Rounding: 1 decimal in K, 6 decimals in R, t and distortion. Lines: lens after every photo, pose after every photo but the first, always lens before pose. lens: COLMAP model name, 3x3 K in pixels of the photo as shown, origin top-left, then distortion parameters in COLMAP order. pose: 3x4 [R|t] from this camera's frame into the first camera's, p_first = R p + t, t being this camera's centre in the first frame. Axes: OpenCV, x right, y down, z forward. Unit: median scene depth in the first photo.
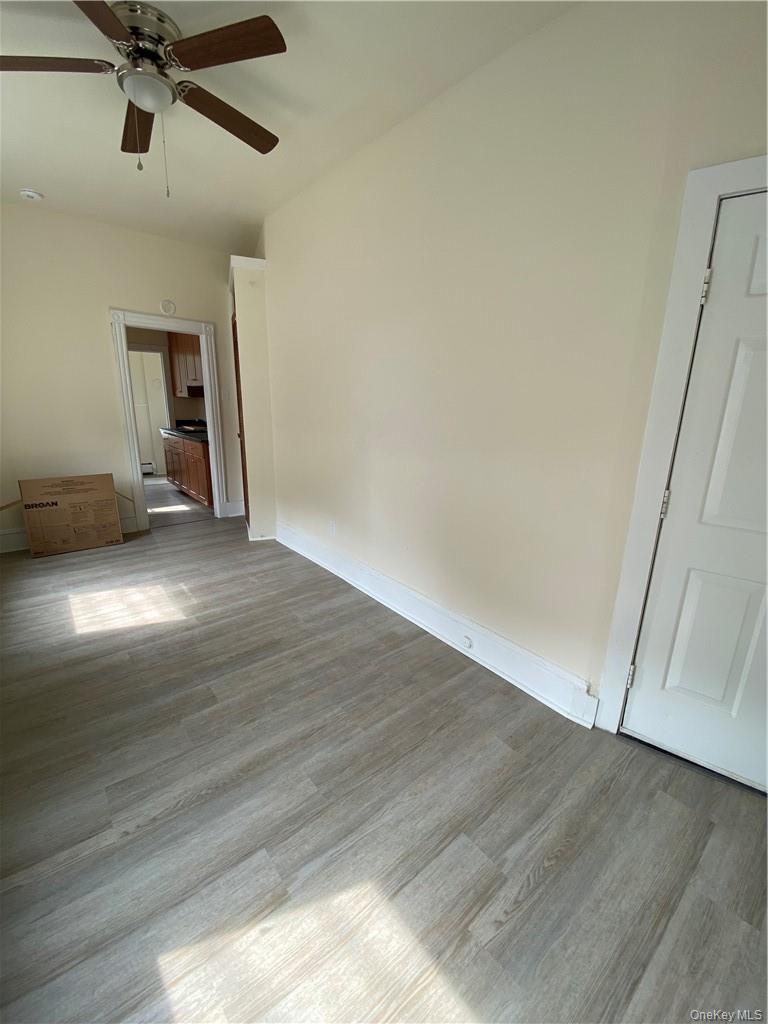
lens RADIAL K [[417.1, 0, 385.0], [0, 417.1, 512.3], [0, 0, 1]] dist [0.018105, -0.018945]
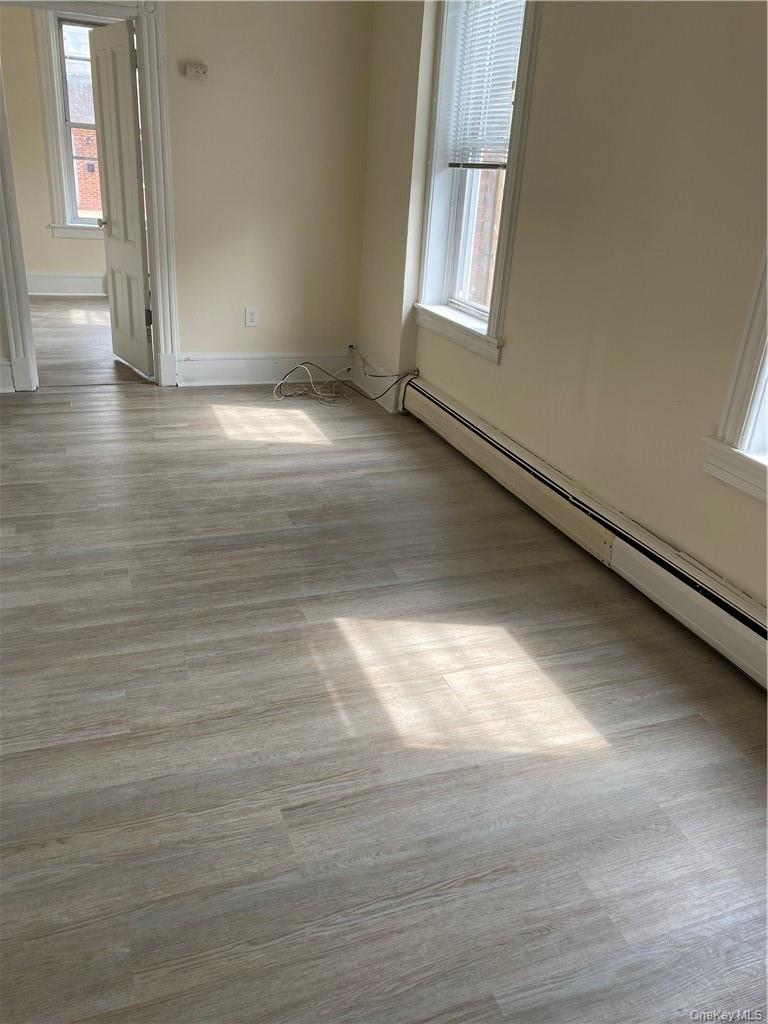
lens RADIAL K [[769.7, 0, 384.0], [0, 769.7, 512.0], [0, 0, 1]] dist [0.038737, -0.001127]
pose [[-0.939731, -0.217183, 0.264078, -0.830336], [-0.003589, 0.778574, 0.627542, -0.484416], [-0.341896, 0.588773, -0.732430, 1.717612]]
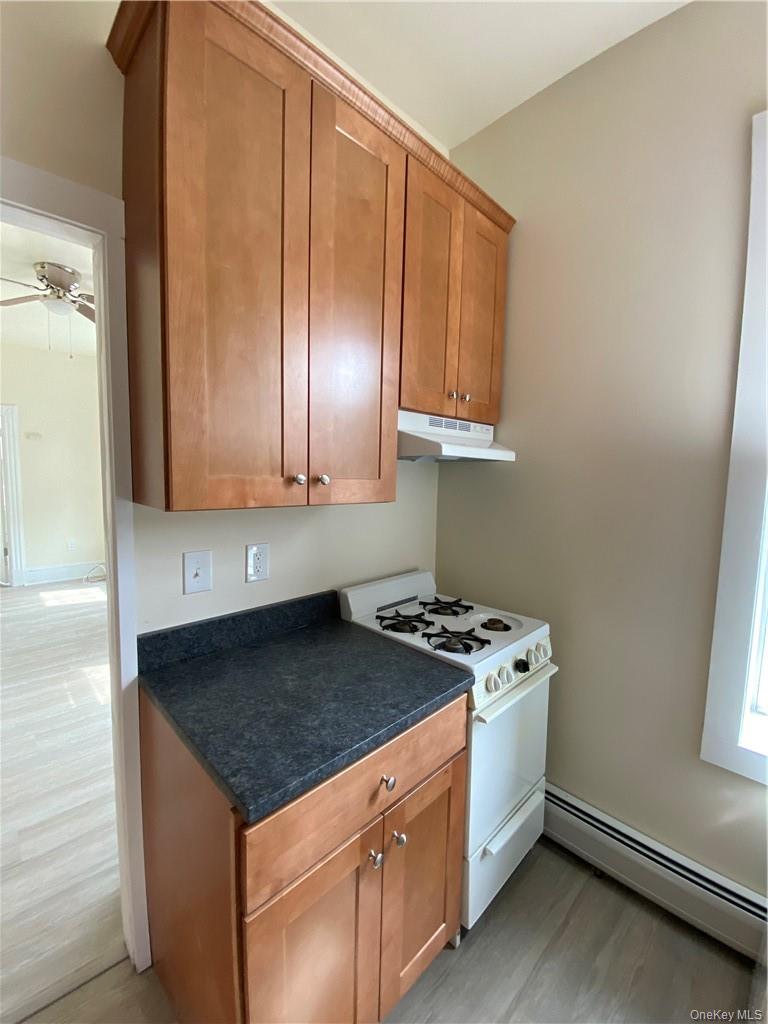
lens RADIAL K [[417.1, 0, 385.0], [0, 417.1, 512.3], [0, 0, 1]] dist [0.018105, -0.018945]
pose [[-0.995492, -0.040329, -0.085840, -1.282461], [-0.068468, 0.931893, 0.356214, -0.652210], [0.065628, 0.360486, -0.930453, 2.114631]]
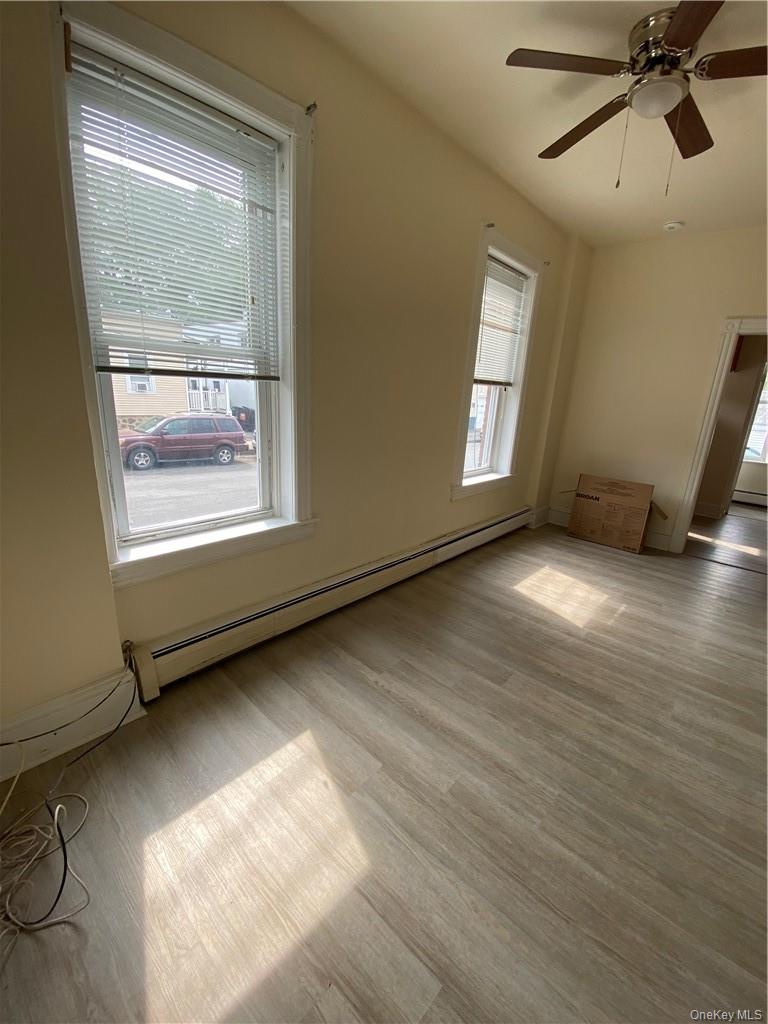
lens RADIAL K [[417.1, 0, 385.0], [0, 417.1, 512.3], [0, 0, 1]] dist [0.018105, -0.018945]
pose [[0.132716, 0.262470, -0.955770, 0.371031], [-0.305494, 0.928185, 0.212475, -0.075392], [0.942900, 0.263783, 0.203368, 0.307047]]
